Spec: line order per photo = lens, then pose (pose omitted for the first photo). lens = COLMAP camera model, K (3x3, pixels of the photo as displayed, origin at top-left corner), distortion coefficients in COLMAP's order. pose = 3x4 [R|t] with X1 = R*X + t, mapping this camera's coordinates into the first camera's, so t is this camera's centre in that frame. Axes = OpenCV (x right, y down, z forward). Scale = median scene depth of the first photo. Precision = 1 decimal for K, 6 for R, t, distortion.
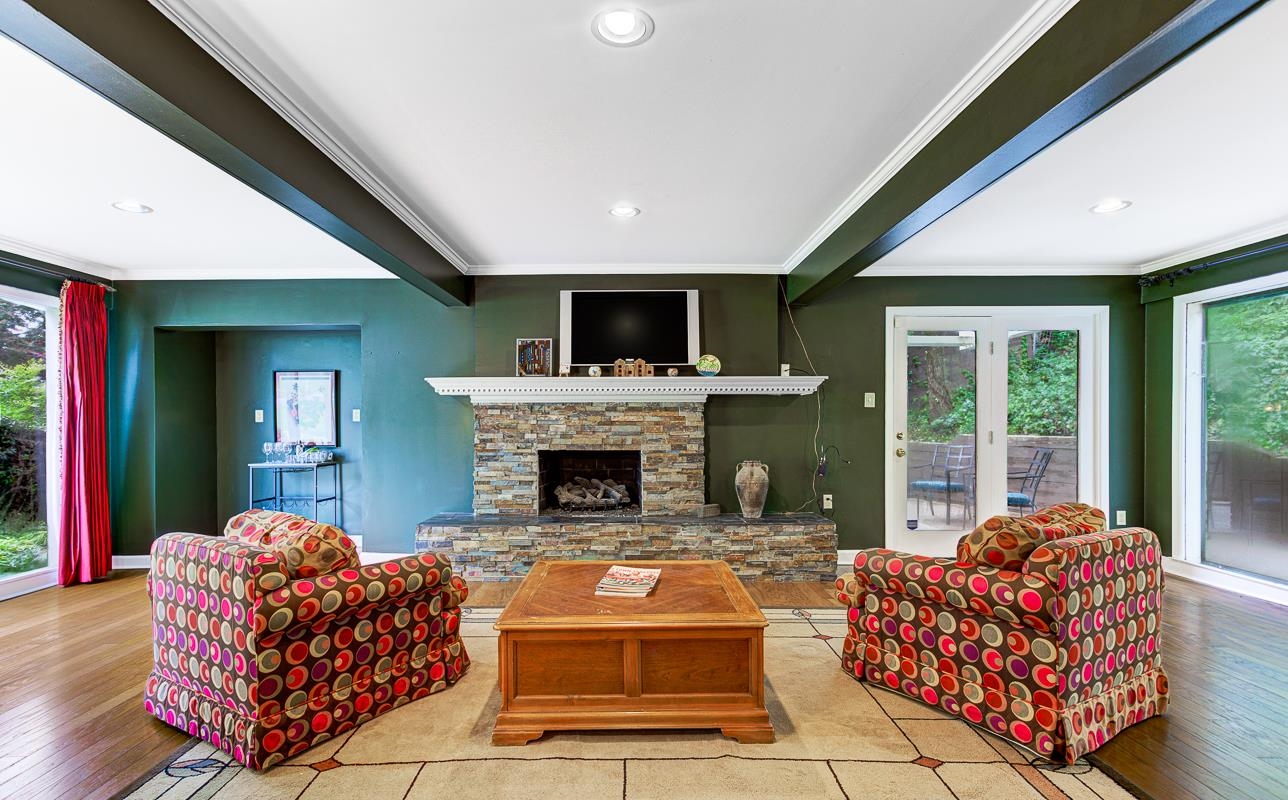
lens RADIAL K [[631.9, 0, 618.7], [0, 631.9, 427.5], [0, 0, 1]] dist [0.017198, 0.000231]
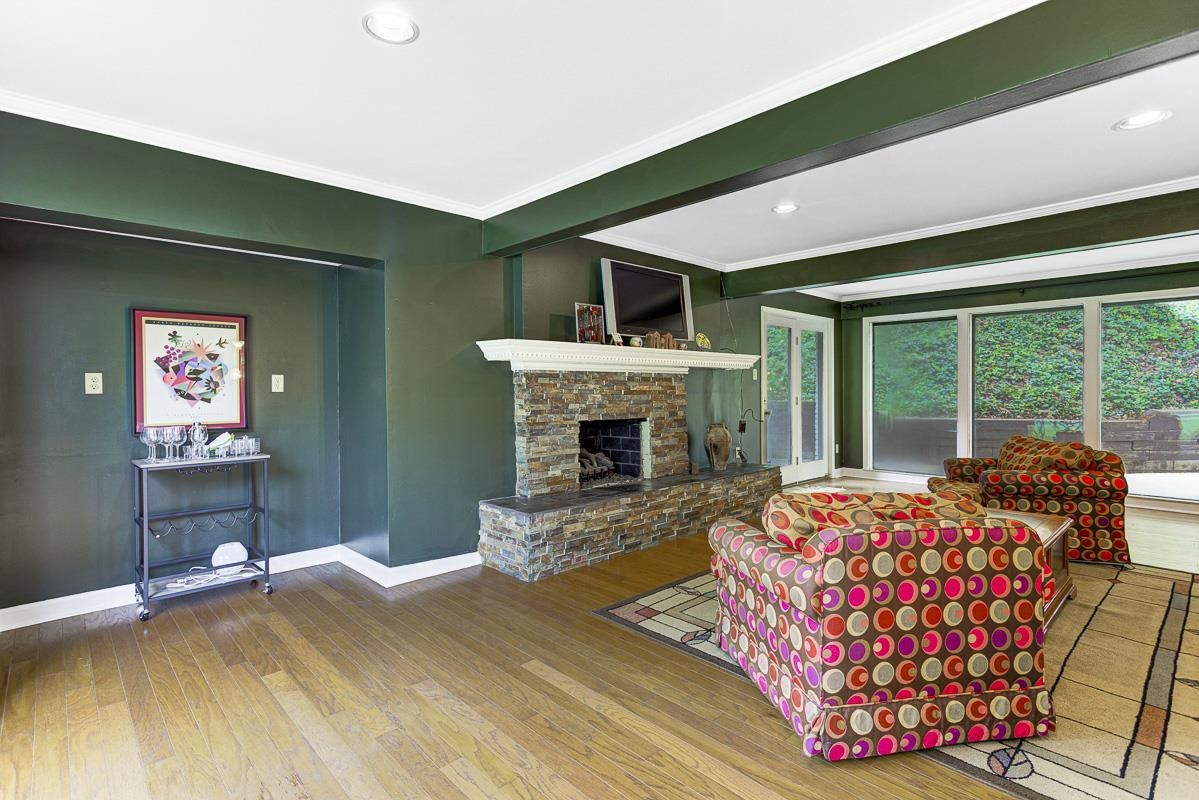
lens RADIAL K [[584.0, 0, 603.1], [0, 584.0, 397.4], [0, 0, 1]] dist [-0.002200, 0.000769]
pose [[0.730166, -0.009760, 0.683200, -0.727195], [0.009776, 0.999945, 0.003836, -0.002959], [-0.683200, 0.003878, 0.730221, 0.342551]]
